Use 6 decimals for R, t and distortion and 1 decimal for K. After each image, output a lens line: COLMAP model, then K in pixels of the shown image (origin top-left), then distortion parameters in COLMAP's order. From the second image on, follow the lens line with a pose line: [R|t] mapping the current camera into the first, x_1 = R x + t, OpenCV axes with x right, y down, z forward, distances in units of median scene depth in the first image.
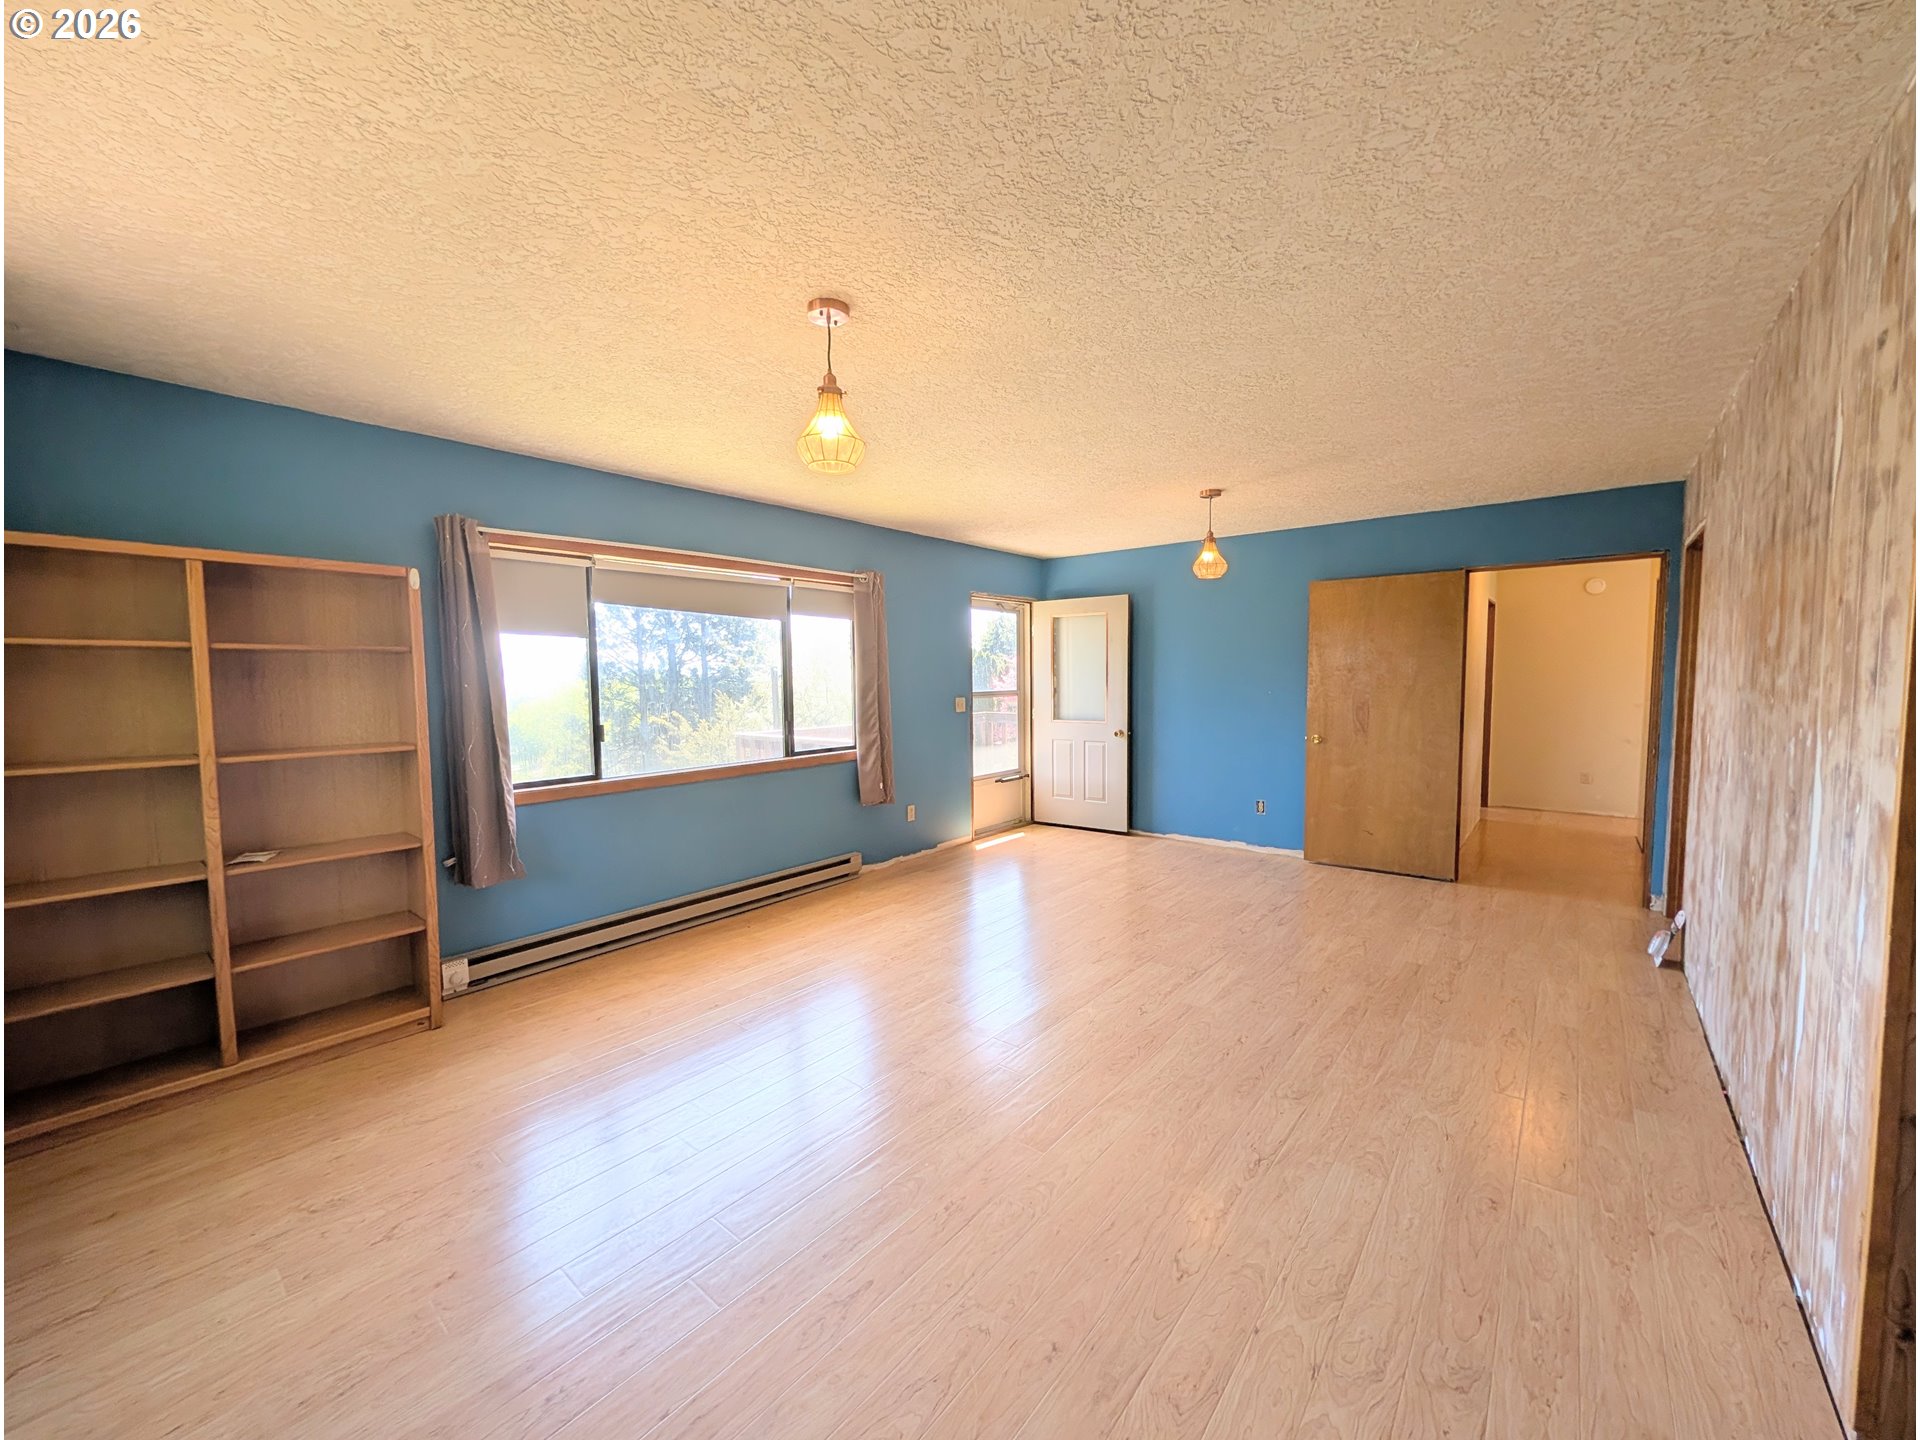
lens RADIAL K [[733.6, 0, 953.1], [0, 733.6, 724.7], [0, 0, 1]] dist [0.002528, -0.000253]
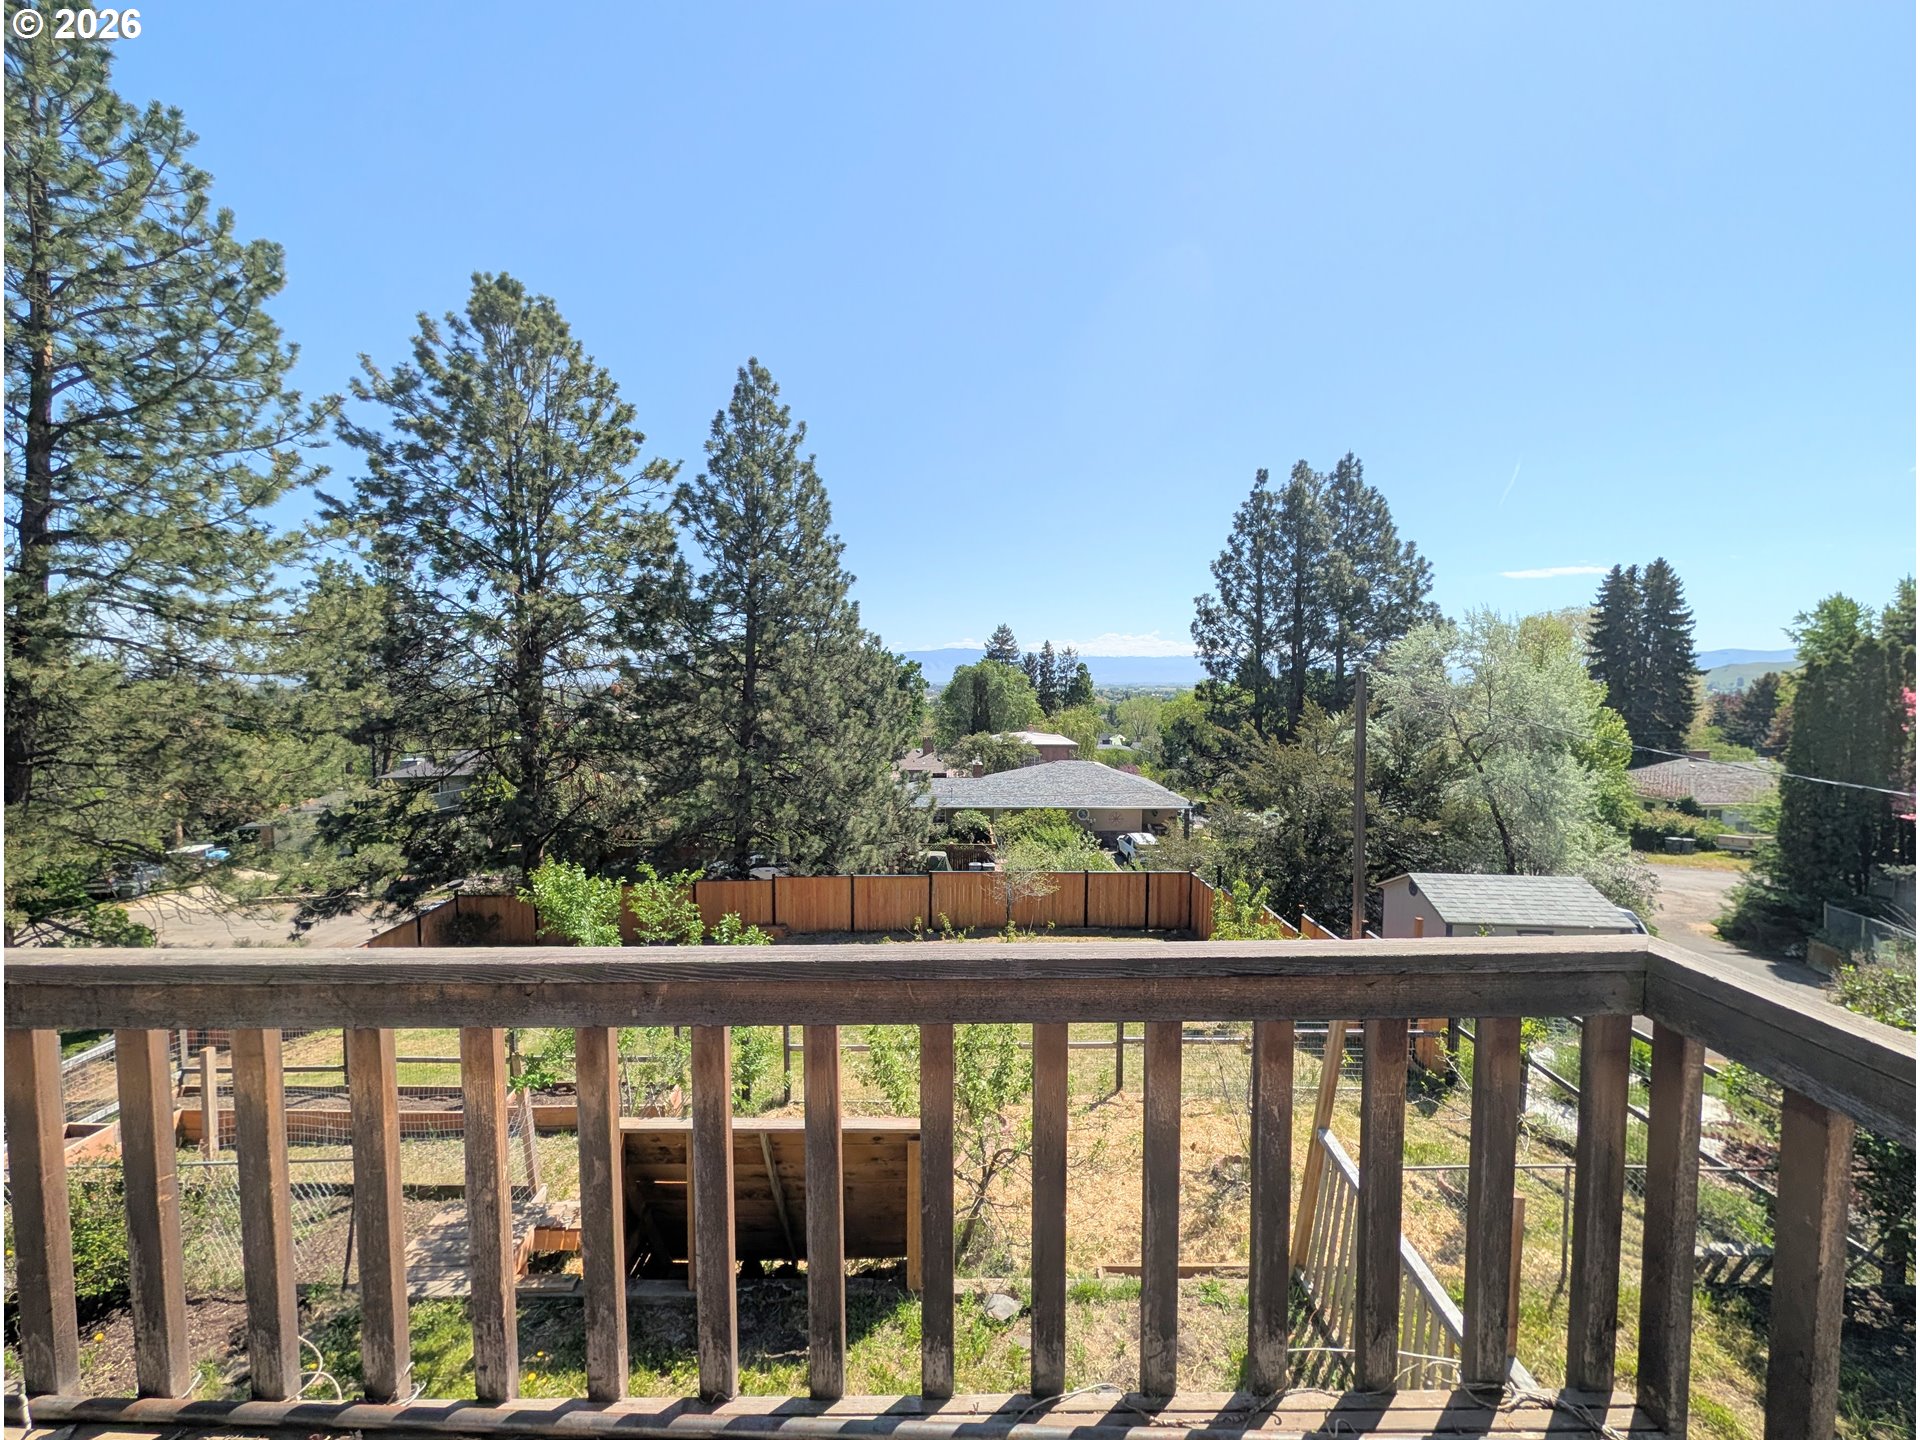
lens RADIAL K [[733.6, 0, 962.9], [0, 733.6, 723.4], [0, 0, 1]] dist [0.002528, -0.000253]
pose [[0.651288, 0.059205, -0.756518, 0.151508], [-0.061774, 0.997779, 0.024905, -0.101077], [0.756312, 0.030513, 0.653499, 1.444111]]
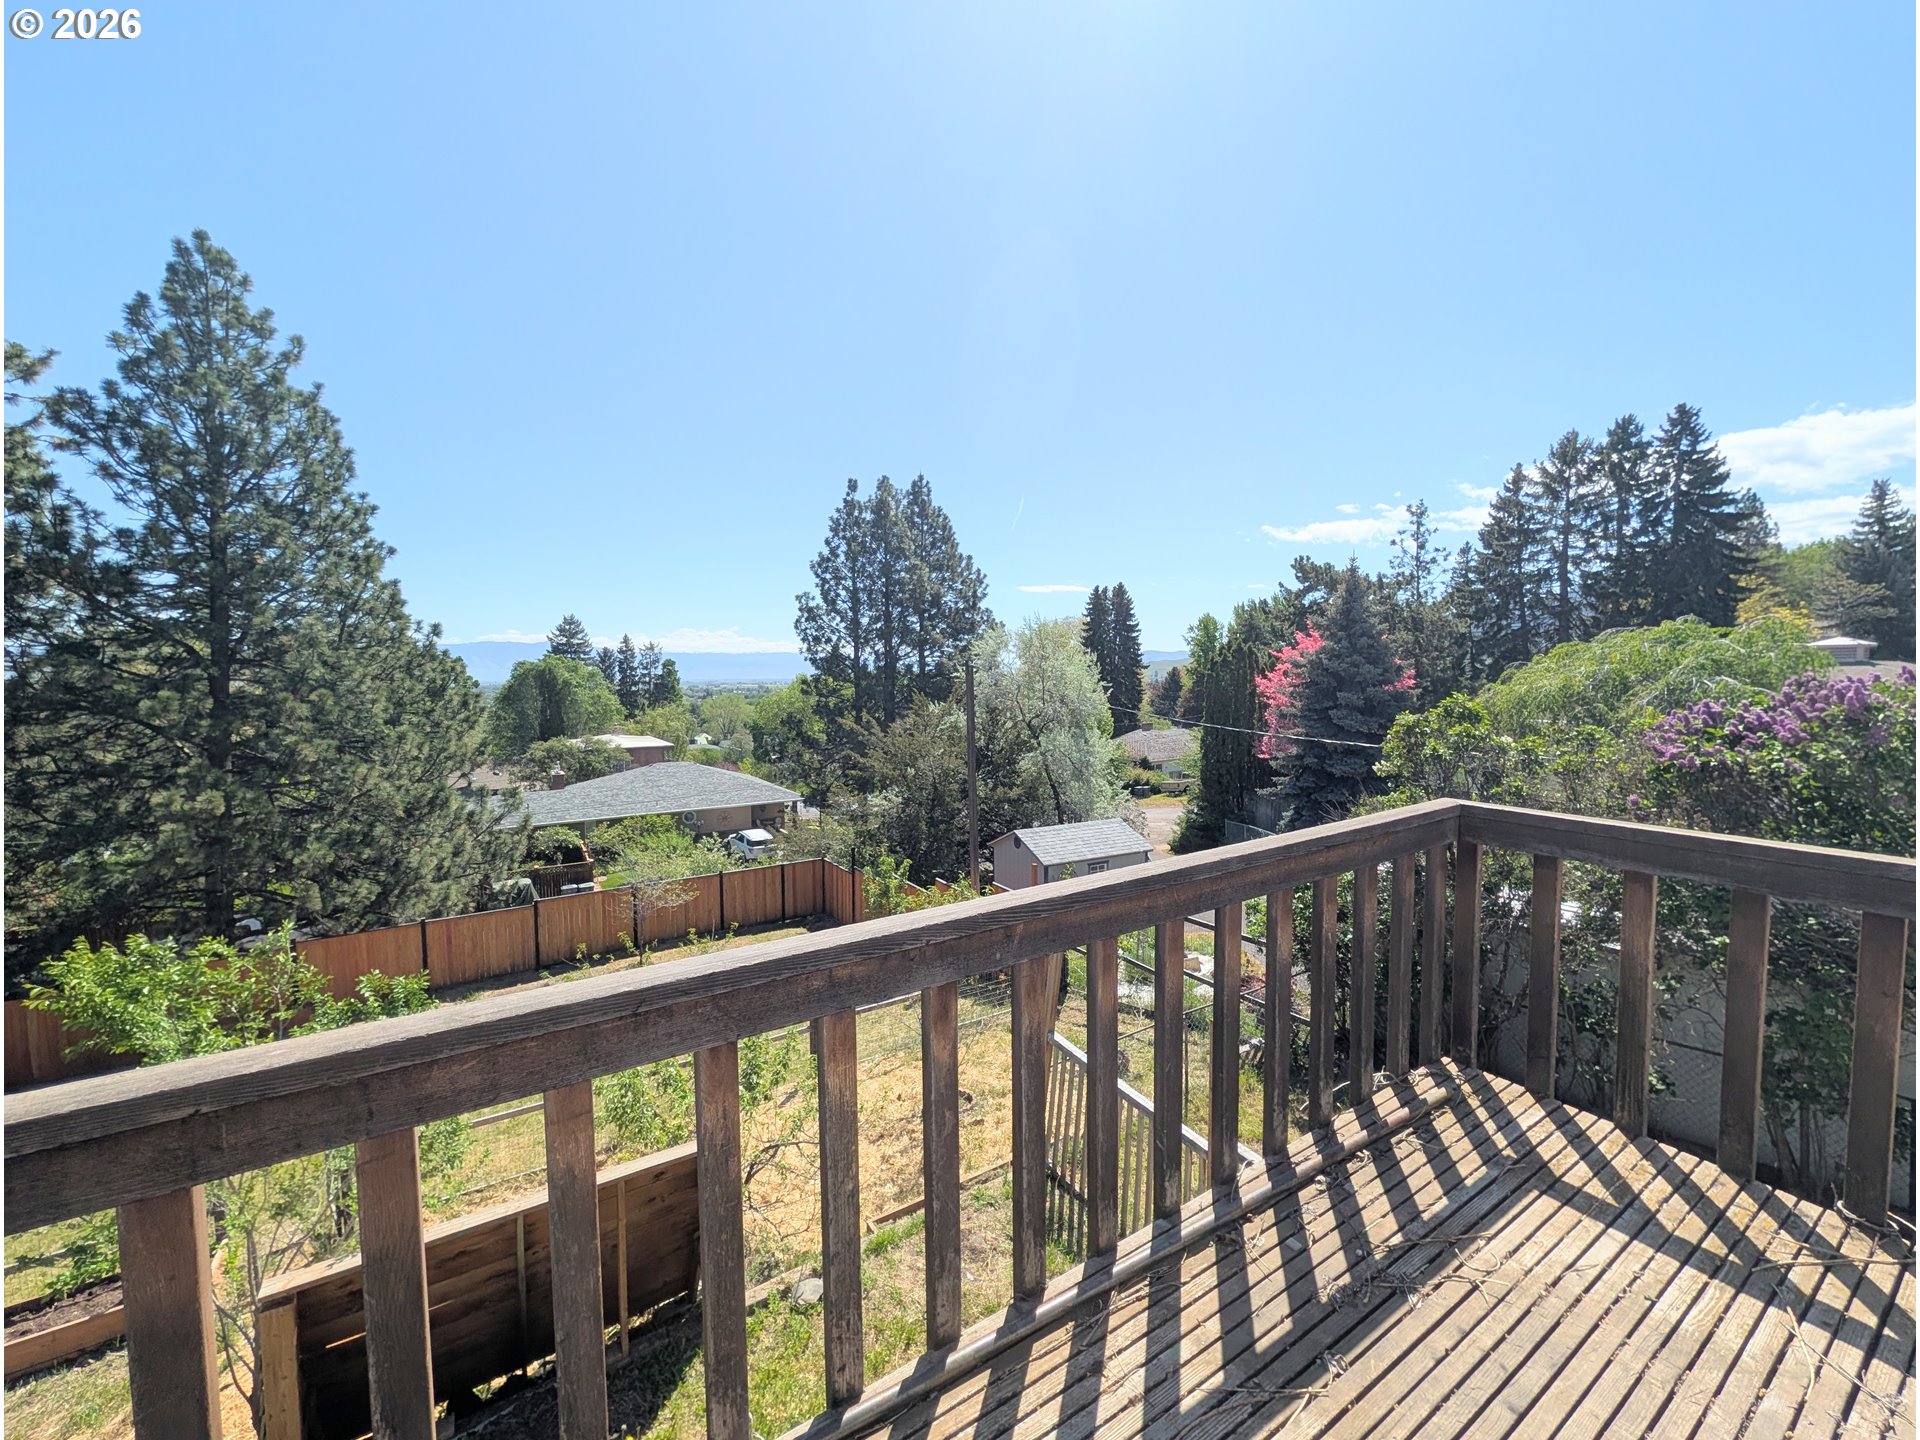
lens RADIAL K [[733.6, 0, 959.5], [0, 733.6, 723.4], [0, 0, 1]] dist [0.002528, -0.000253]
pose [[0.952349, 0.024664, -0.304012, -0.059357], [-0.024281, 0.999692, 0.005041, -0.072969], [0.304043, 0.002581, 0.952655, 1.244411]]
